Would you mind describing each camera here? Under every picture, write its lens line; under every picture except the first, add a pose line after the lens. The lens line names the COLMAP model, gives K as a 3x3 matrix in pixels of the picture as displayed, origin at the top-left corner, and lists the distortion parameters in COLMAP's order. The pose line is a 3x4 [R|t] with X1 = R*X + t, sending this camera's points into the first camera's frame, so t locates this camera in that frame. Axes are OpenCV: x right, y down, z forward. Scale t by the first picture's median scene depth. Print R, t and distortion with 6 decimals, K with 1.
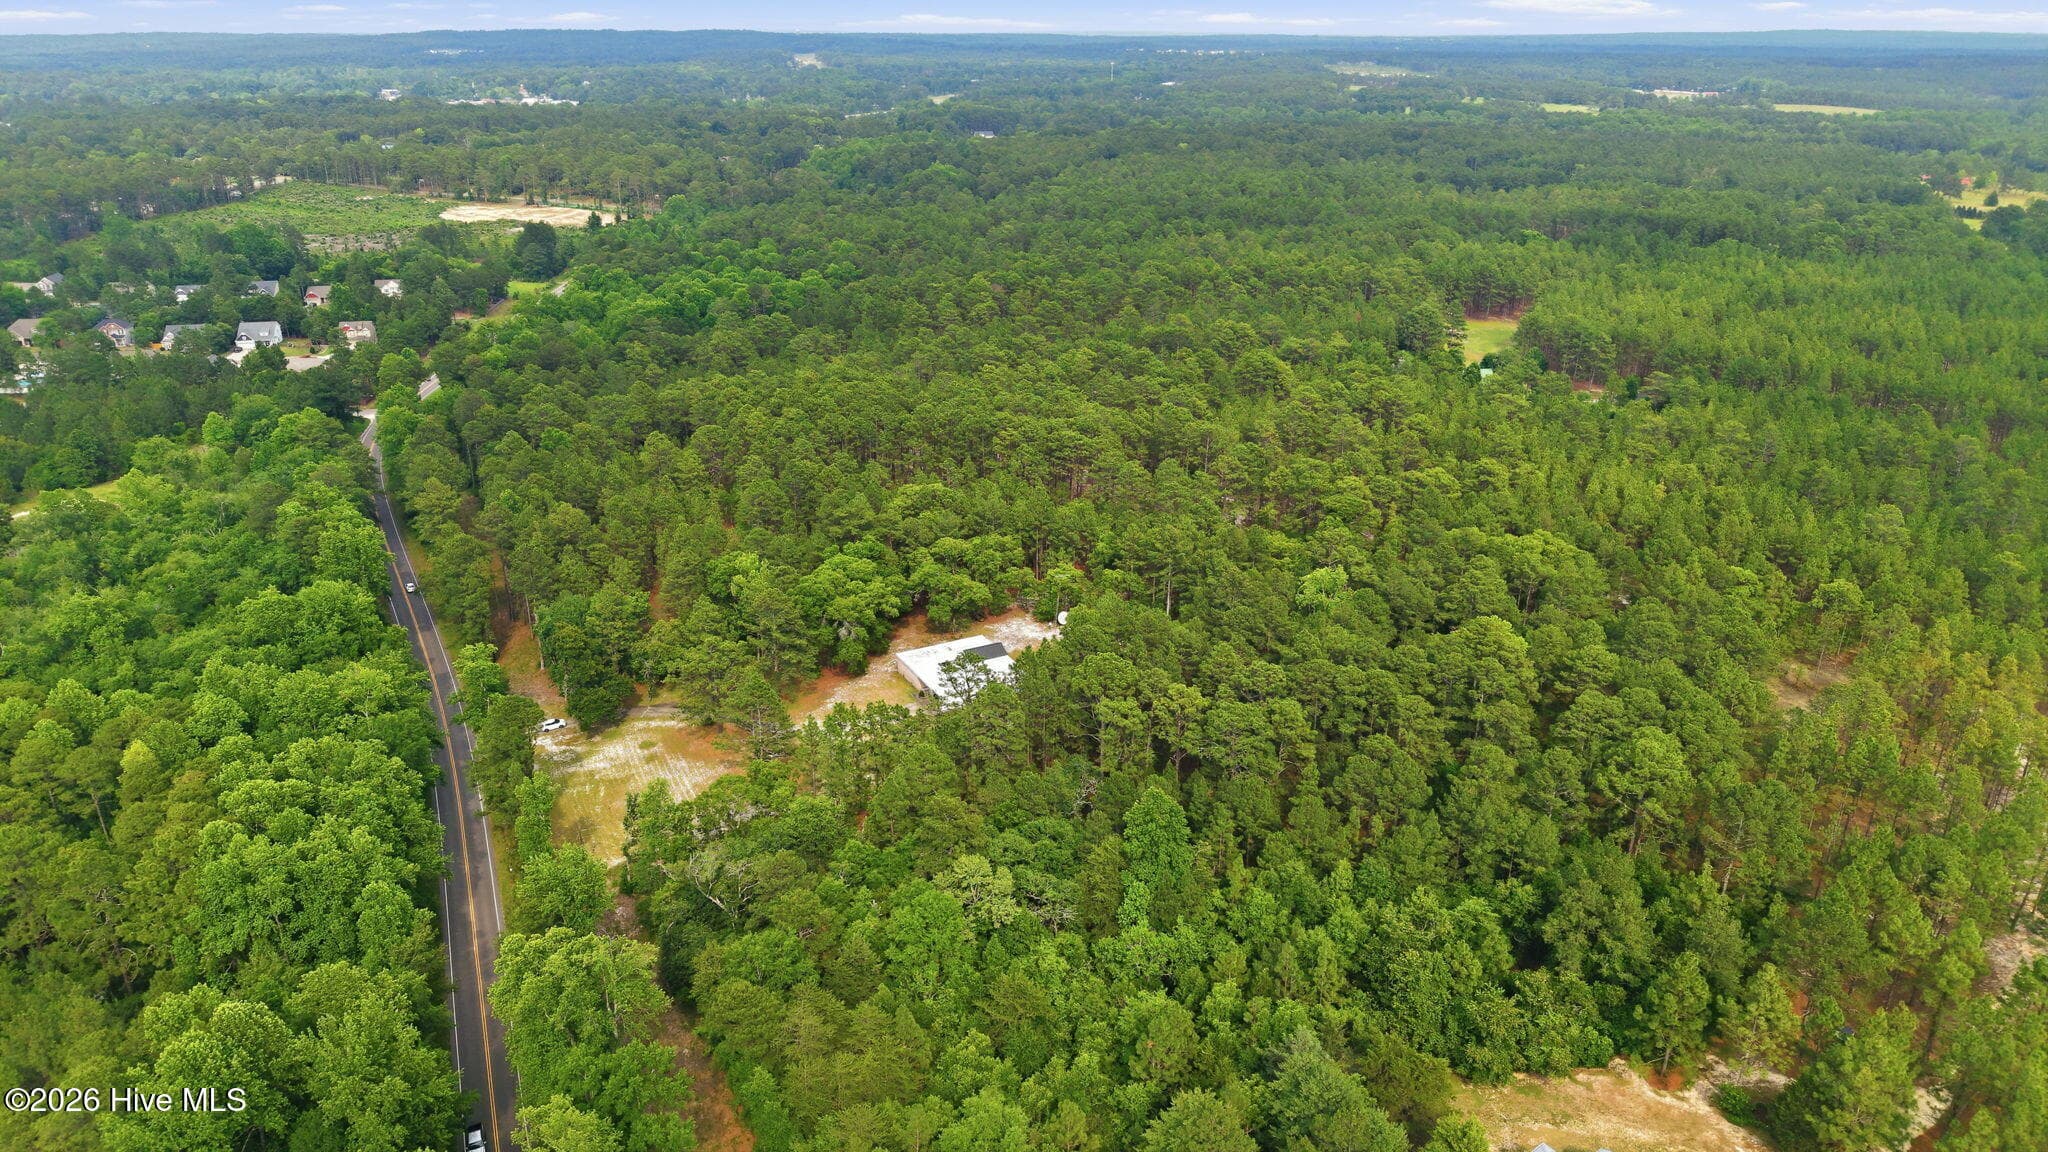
lens RADIAL K [[1376.4, 0, 1023.6], [0, 1376.4, 570.1], [0, 0, 1]] dist [0.011030, -0.008330]
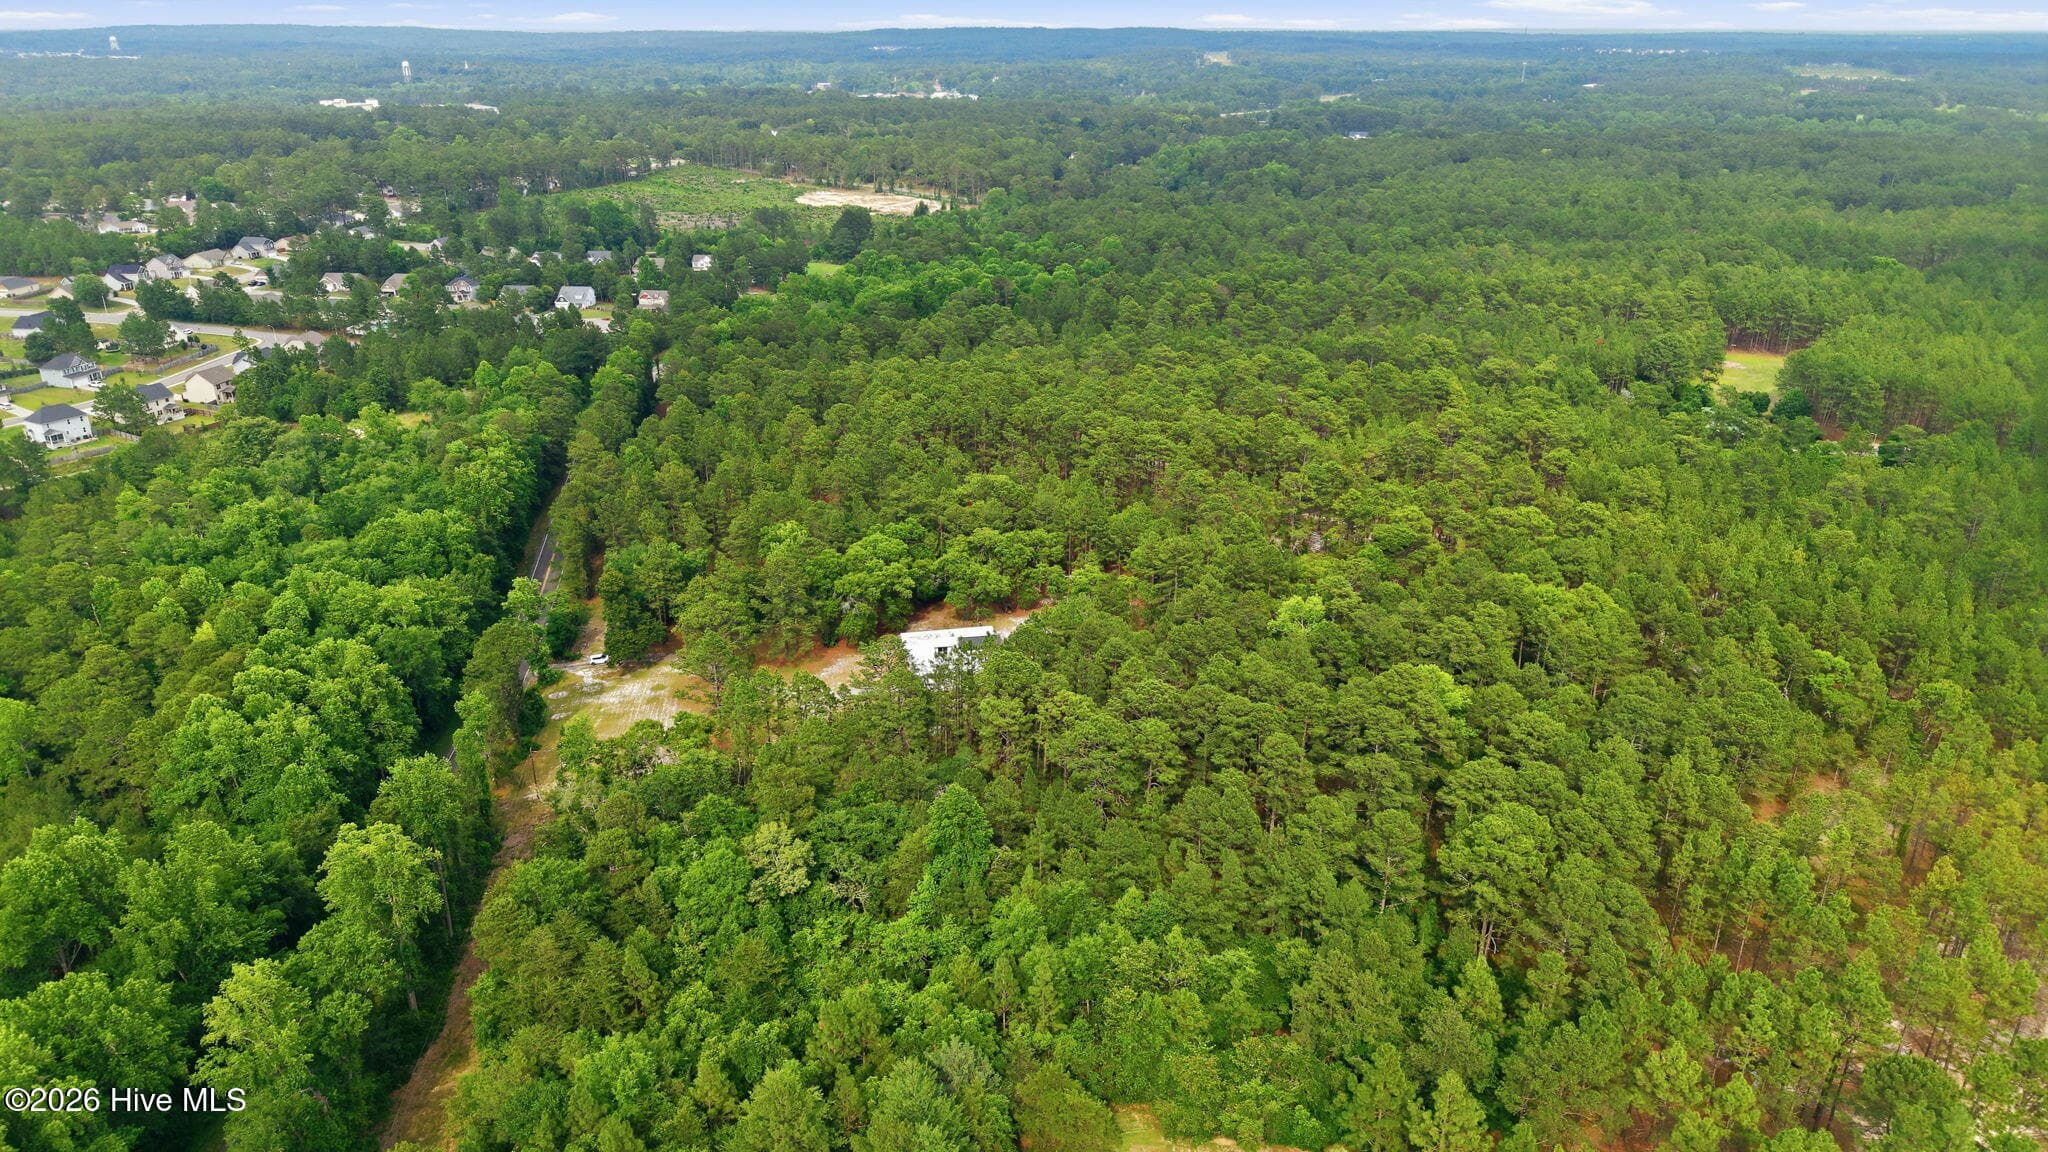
lens RADIAL K [[1376.4, 0, 1023.2], [0, 1376.4, 572.1], [0, 0, 1]] dist [0.011030, -0.008330]
pose [[0.955818, 0.108190, -0.273325, 0.128000], [-0.107457, 0.994052, 0.017697, -0.006102], [0.273614, 0.012455, 0.961759, 0.015330]]
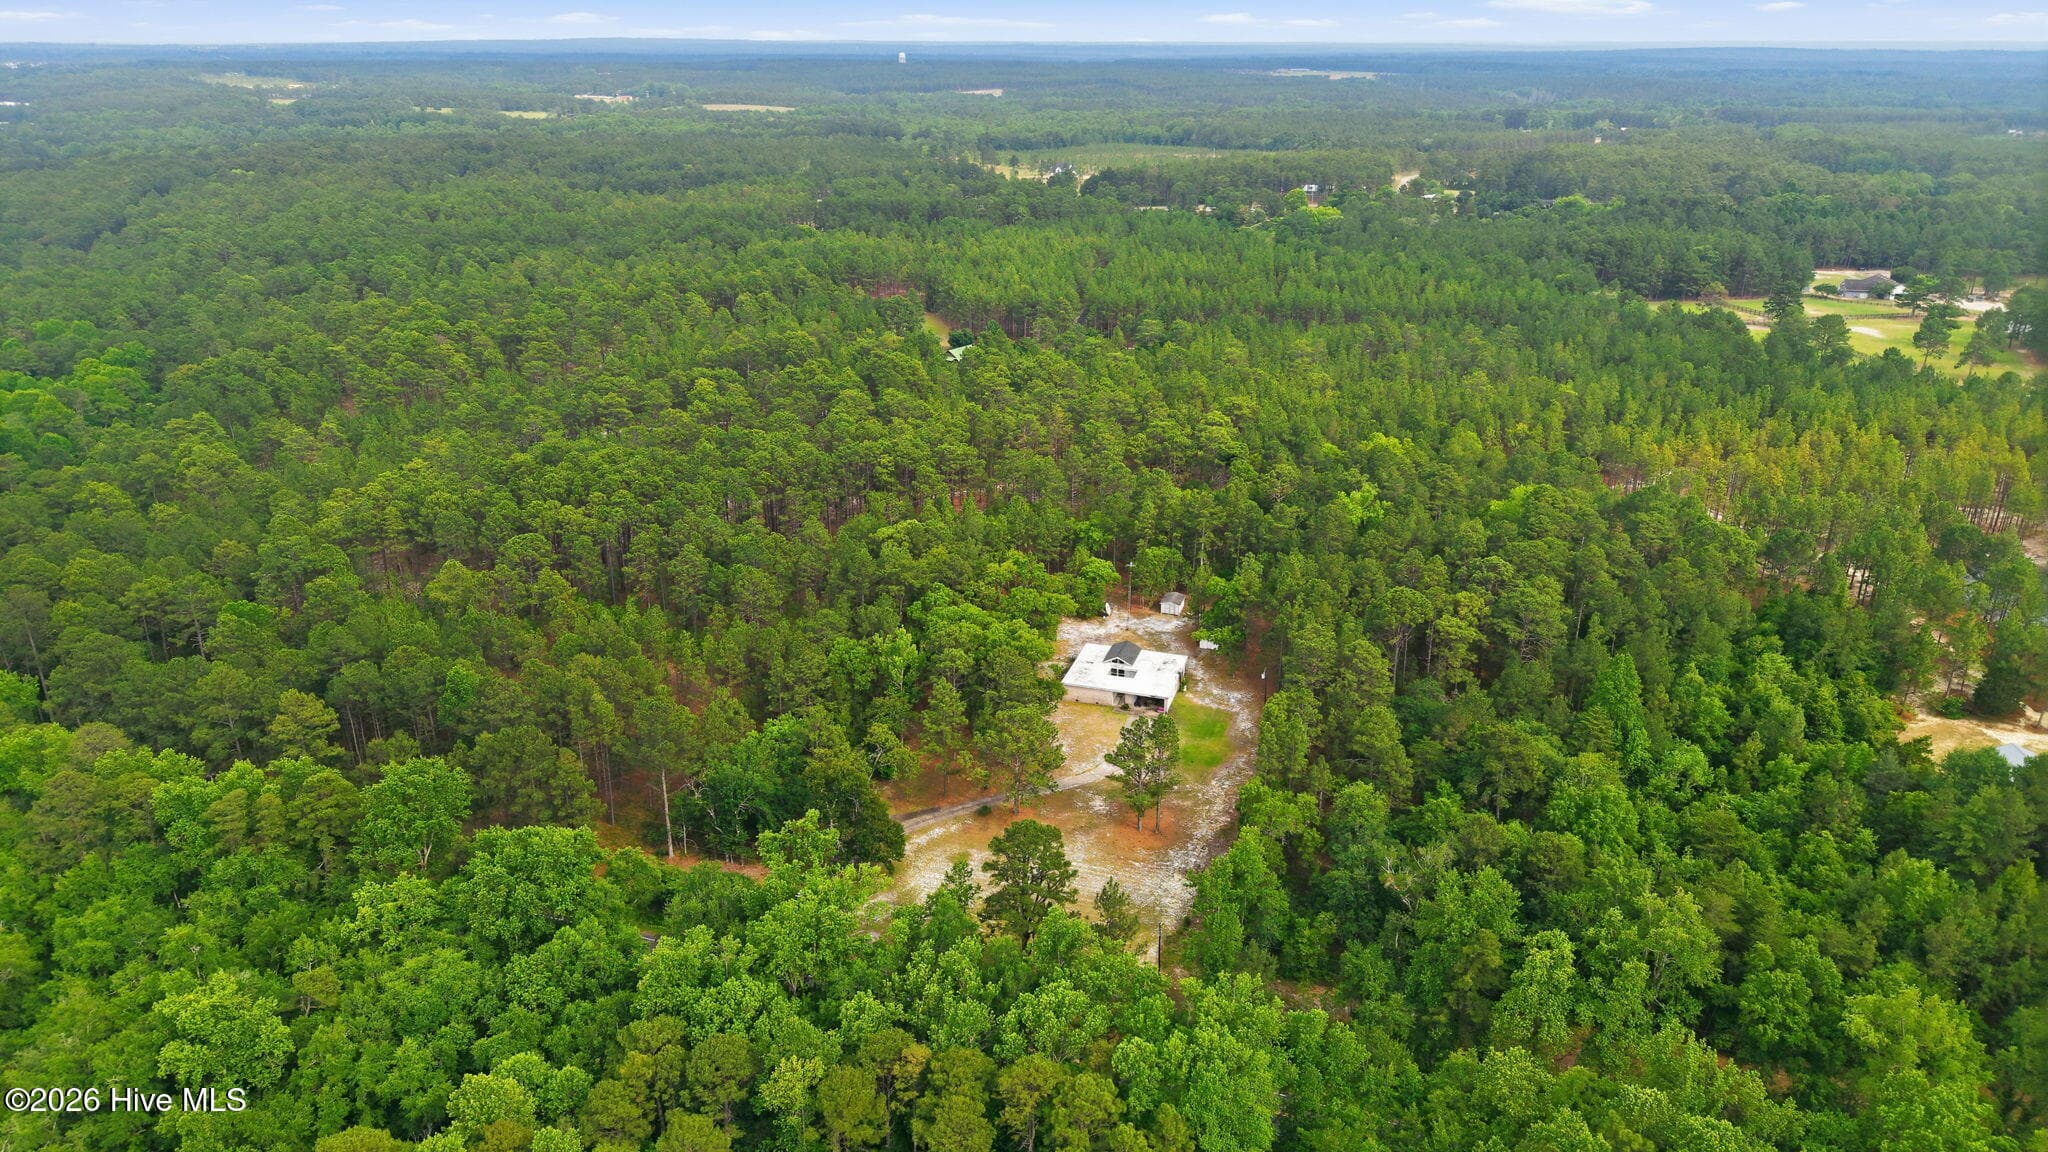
lens RADIAL K [[1376.4, 0, 1021.5], [0, 1376.4, 574.0], [0, 0, 1]] dist [0.011030, -0.008330]
pose [[0.708644, -0.257774, 0.656792, -0.340717], [0.259424, 0.960859, 0.097208, -0.053171], [-0.656143, 0.101502, 0.747780, 0.135189]]
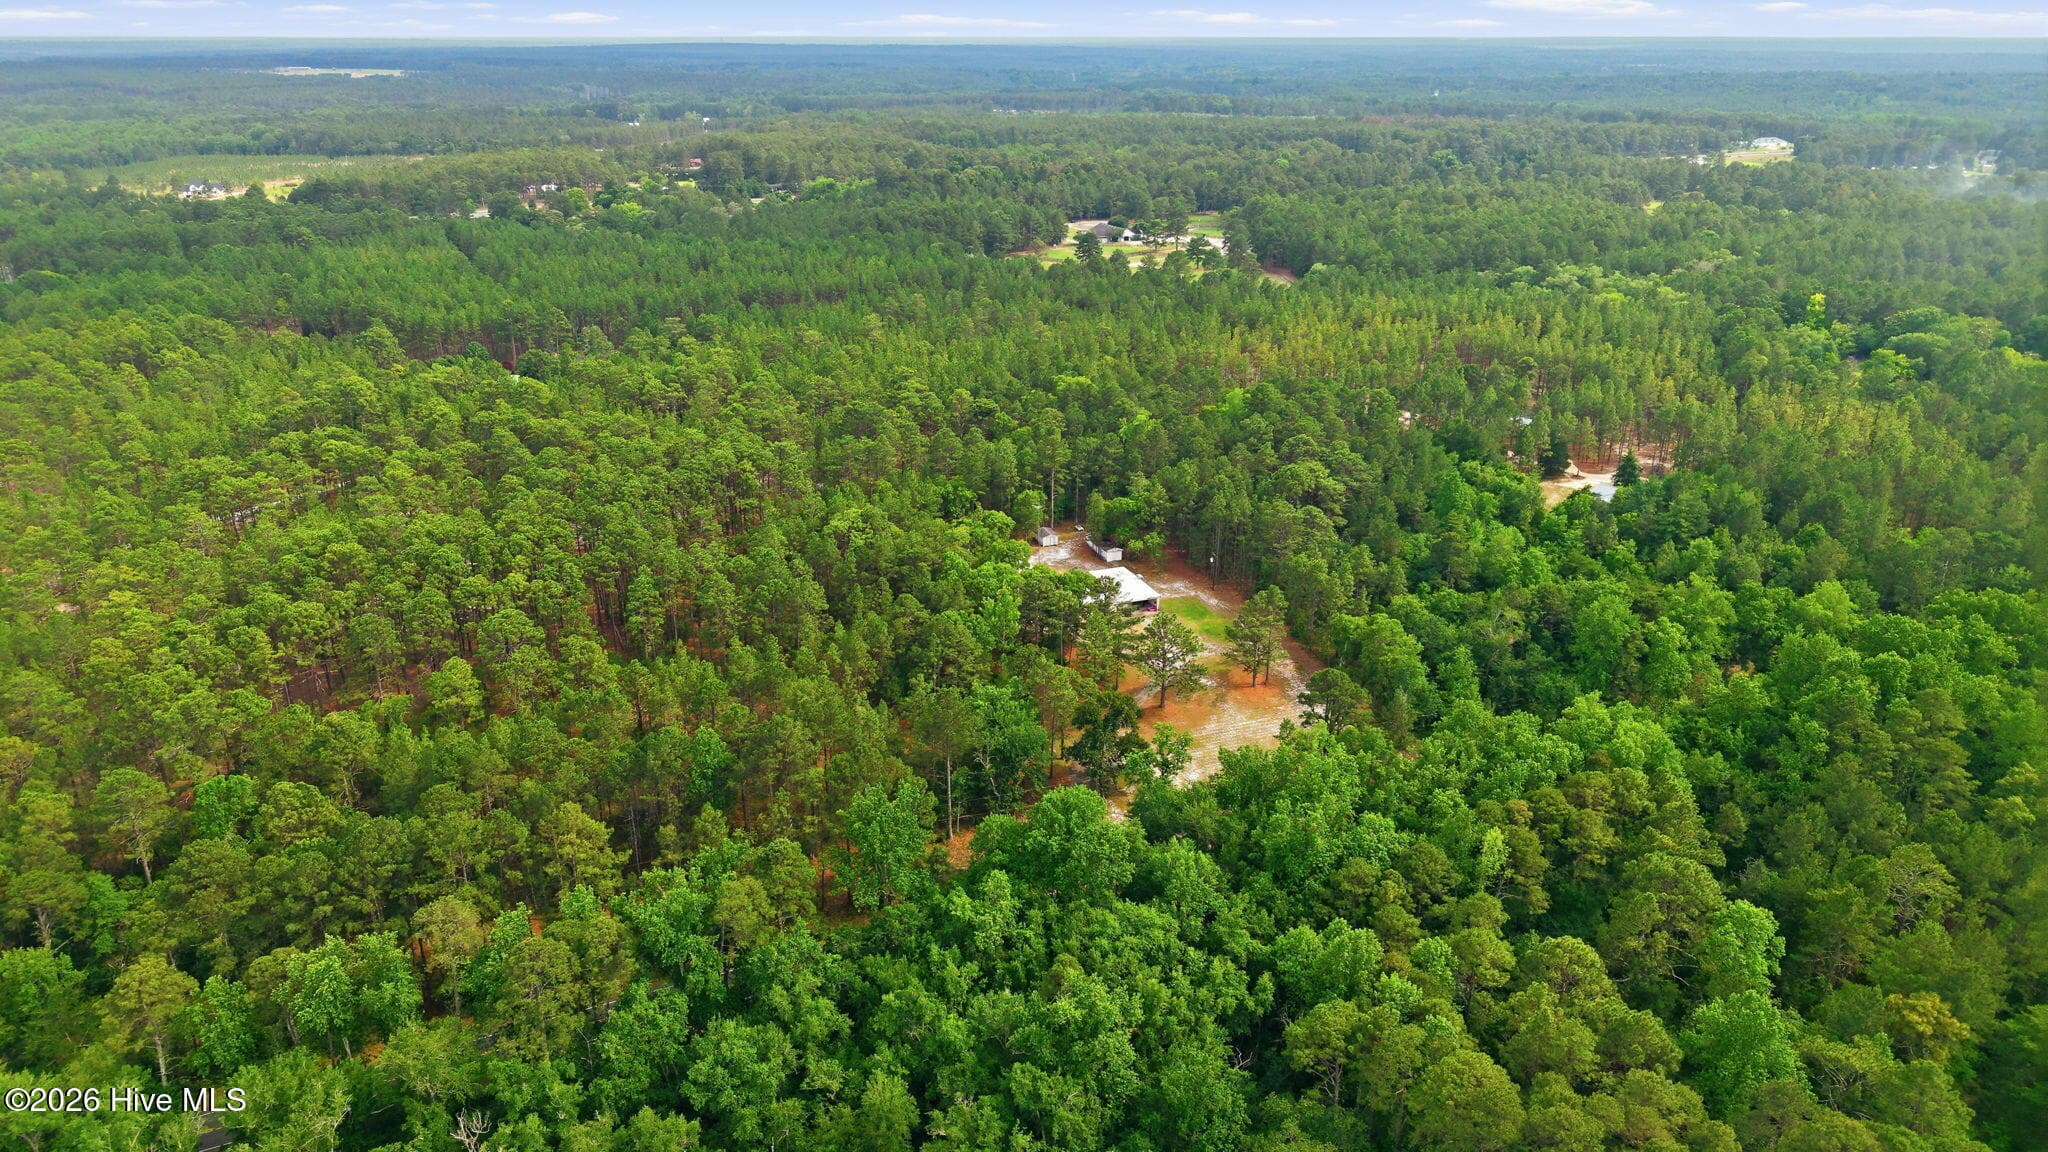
lens RADIAL K [[1376.4, 0, 1024.5], [0, 1376.4, 591.3], [0, 0, 1]] dist [0.011030, -0.008330]
pose [[0.096725, -0.375853, 0.921617, -0.516954], [0.364413, 0.875037, 0.318611, -0.148201], [-0.926201, 0.305031, 0.221604, 0.370531]]
